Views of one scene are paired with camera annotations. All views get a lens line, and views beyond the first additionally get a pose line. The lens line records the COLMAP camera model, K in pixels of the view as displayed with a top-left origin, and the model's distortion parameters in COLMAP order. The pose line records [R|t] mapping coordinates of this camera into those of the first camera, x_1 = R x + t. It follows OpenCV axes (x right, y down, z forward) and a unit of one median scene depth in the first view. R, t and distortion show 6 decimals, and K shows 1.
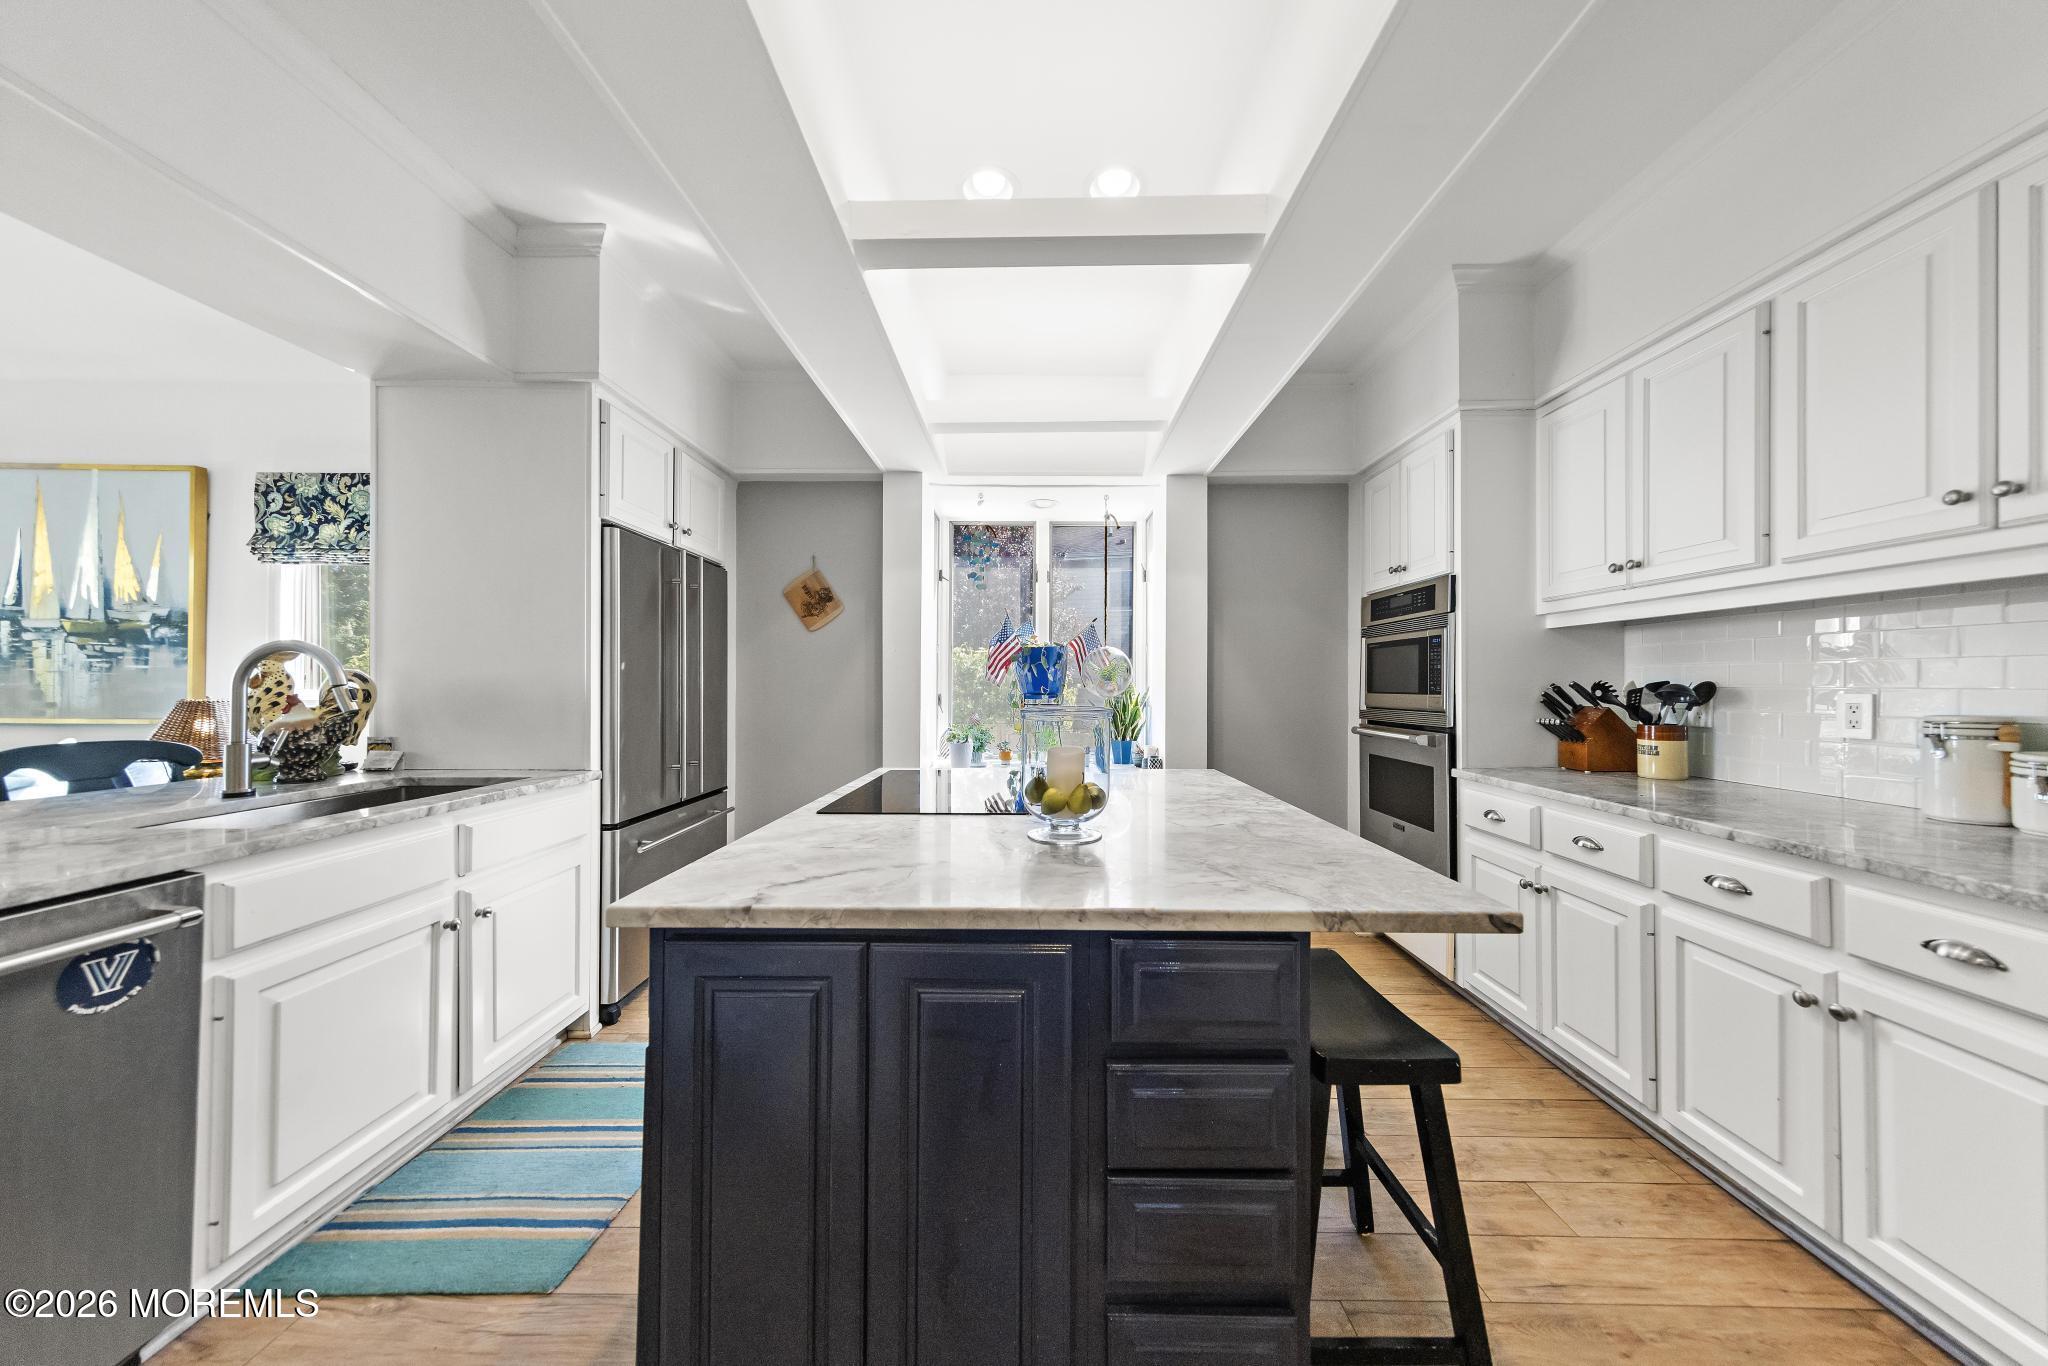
lens RADIAL K [[660.7, 0, 1036.8], [0, 660.7, 683.2], [0, 0, 1]] dist [0.005756, -0.000364]
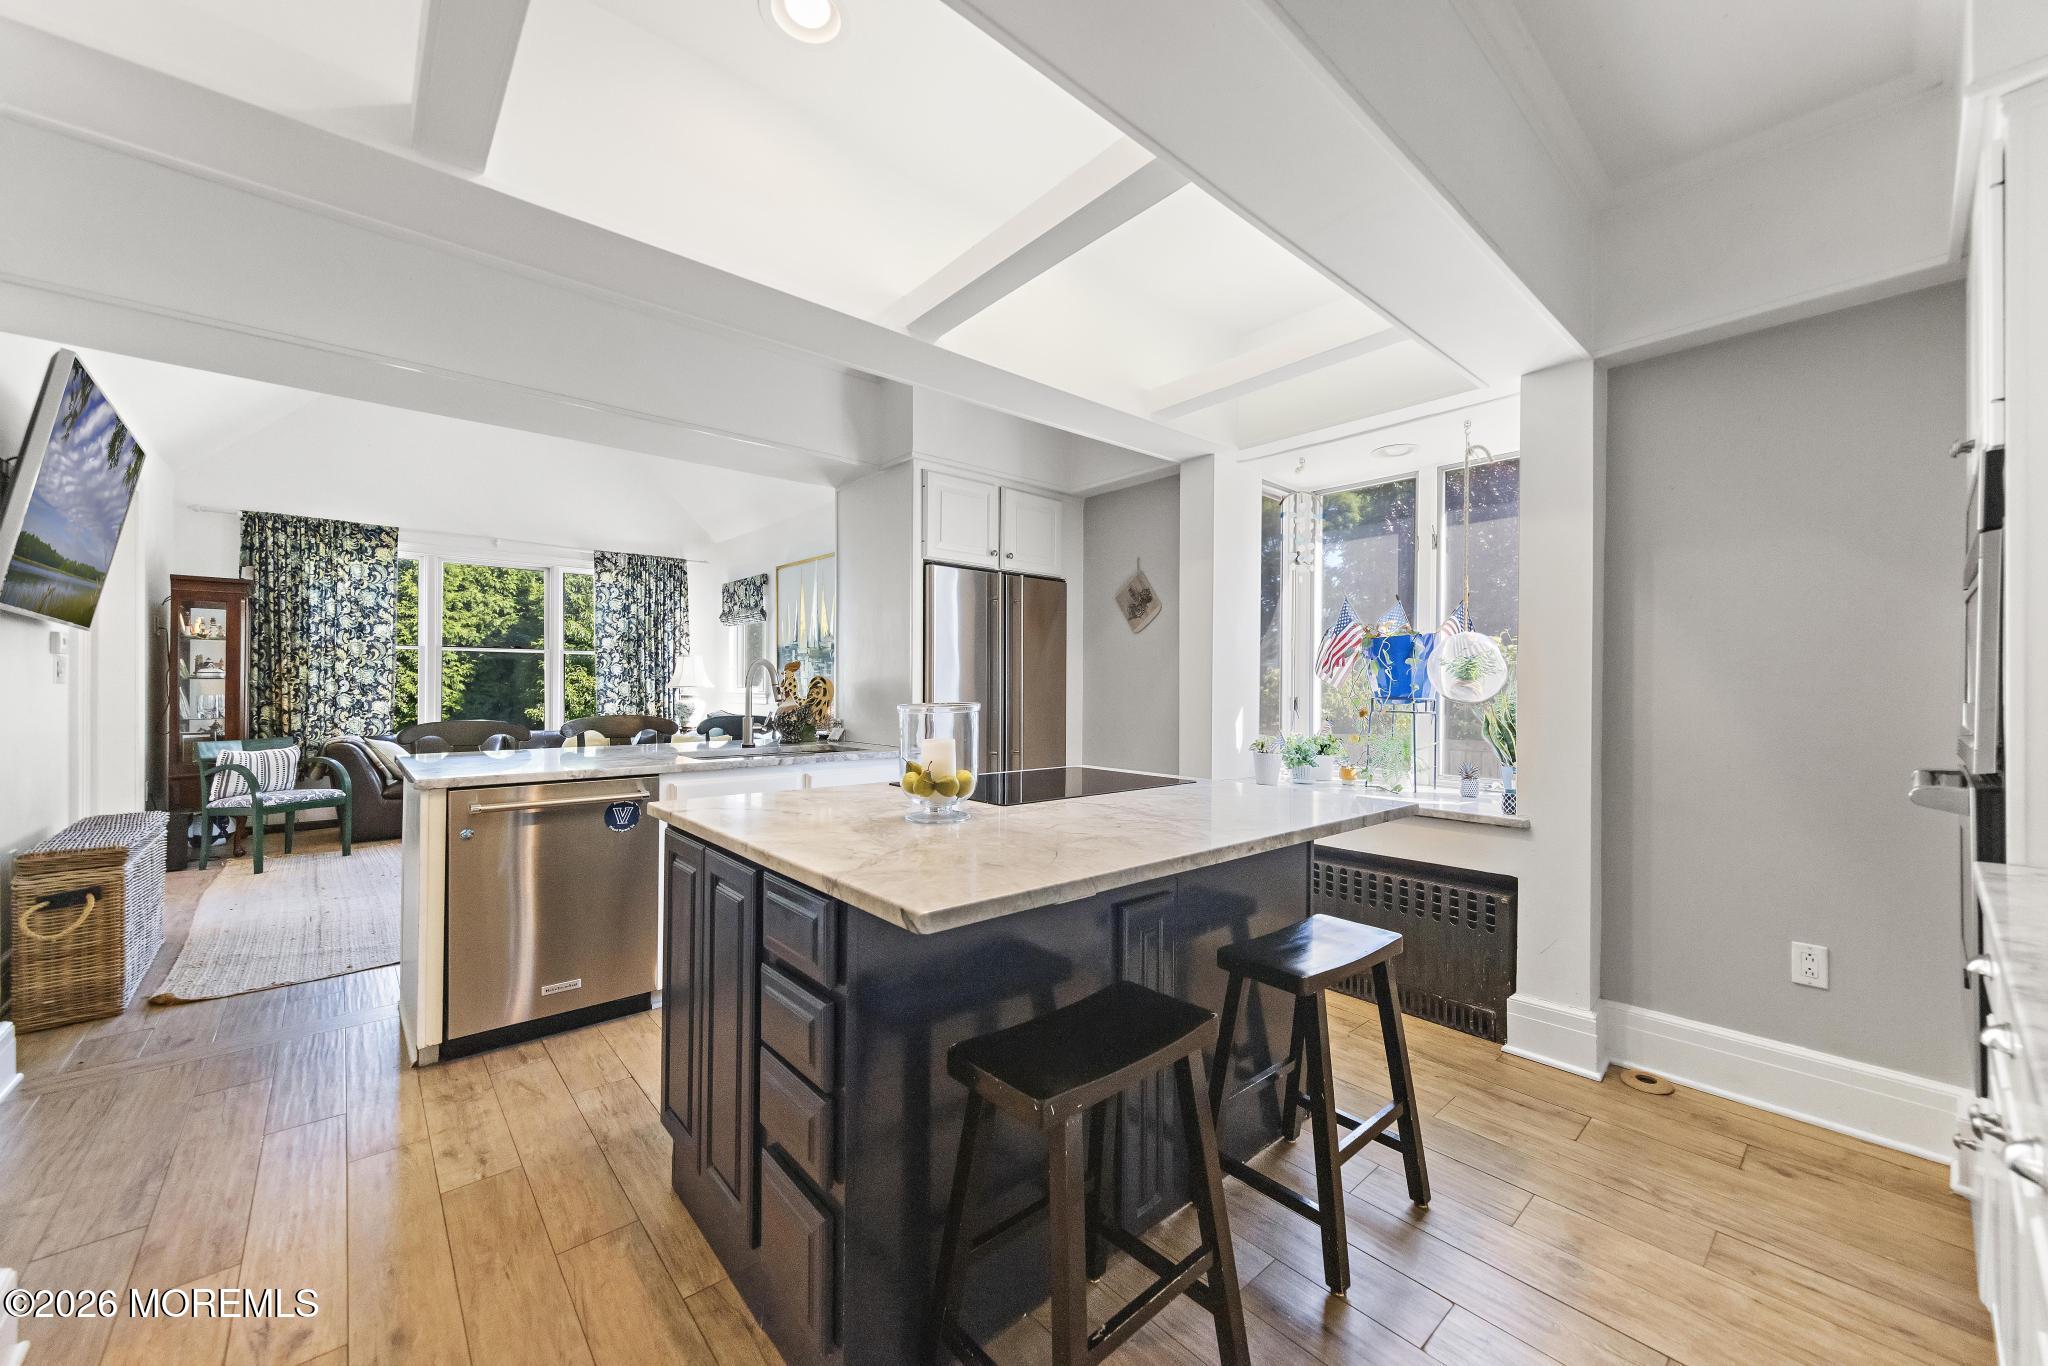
lens RADIAL K [[782.0, 0, 1037.2], [0, 782.0, 684.2], [0, 0, 1]] dist [0.009375, 0.000181]
pose [[0.666000, -0.002240, -0.745949, 0.708933], [-0.000306, 0.999995, -0.003277, 0.005659], [0.745952, 0.002411, 0.665996, 0.144829]]
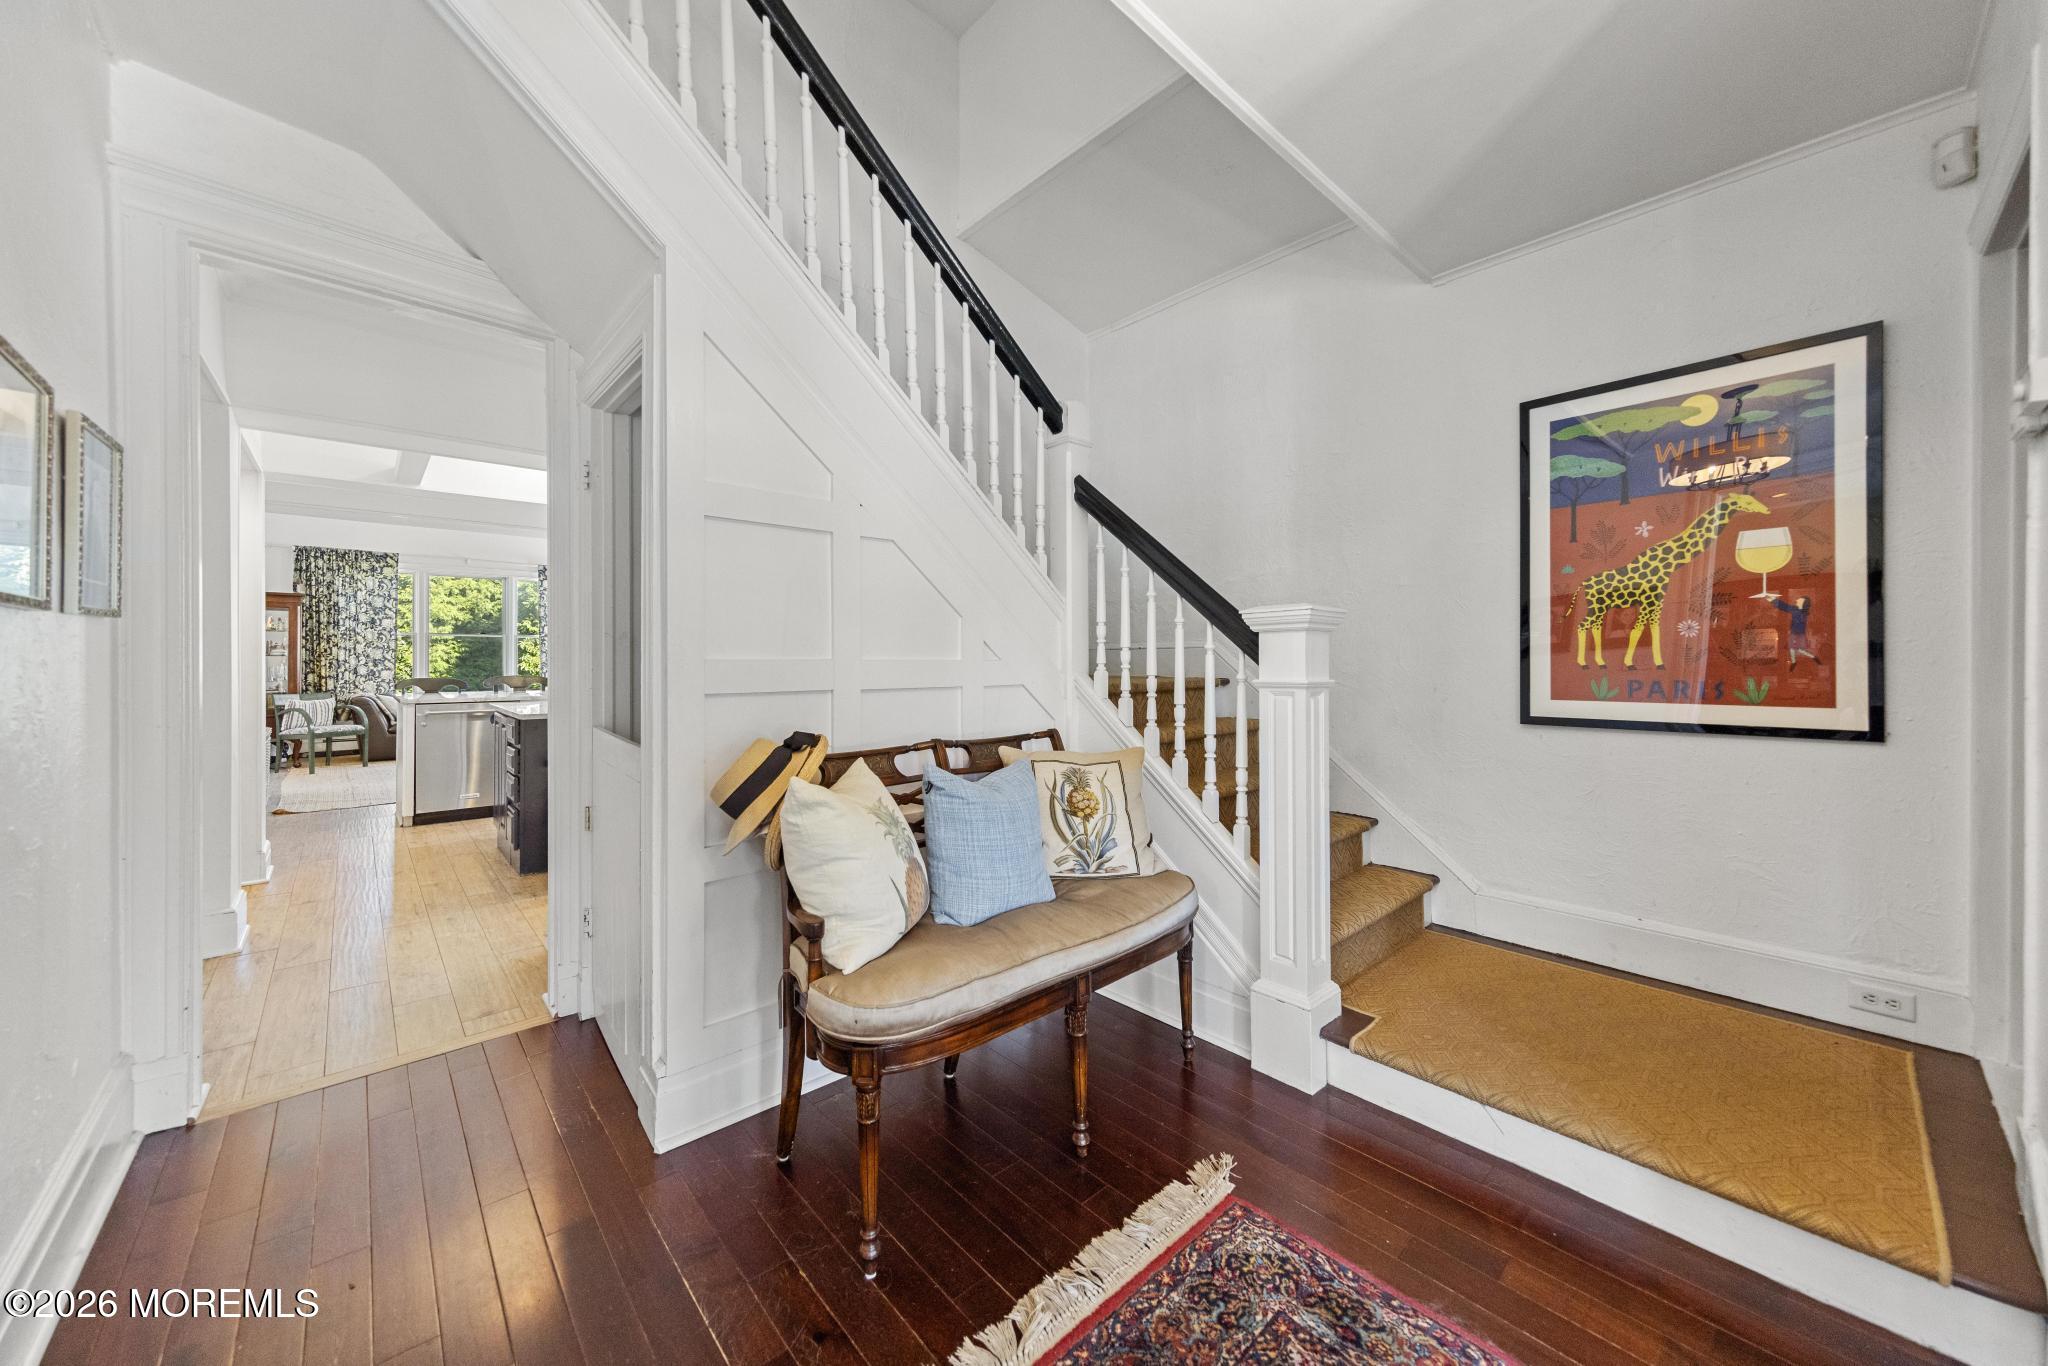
lens RADIAL K [[739.5, 0, 1023.1], [0, 739.5, 657.6], [0, 0, 1]] dist [0.012061, 0.000031]
pose [[0.673552, -0.004855, -0.739124, 1.571564], [0.003034, 0.999988, -0.003804, 0.010827], [0.739134, 0.000319, 0.673559, 0.118433]]
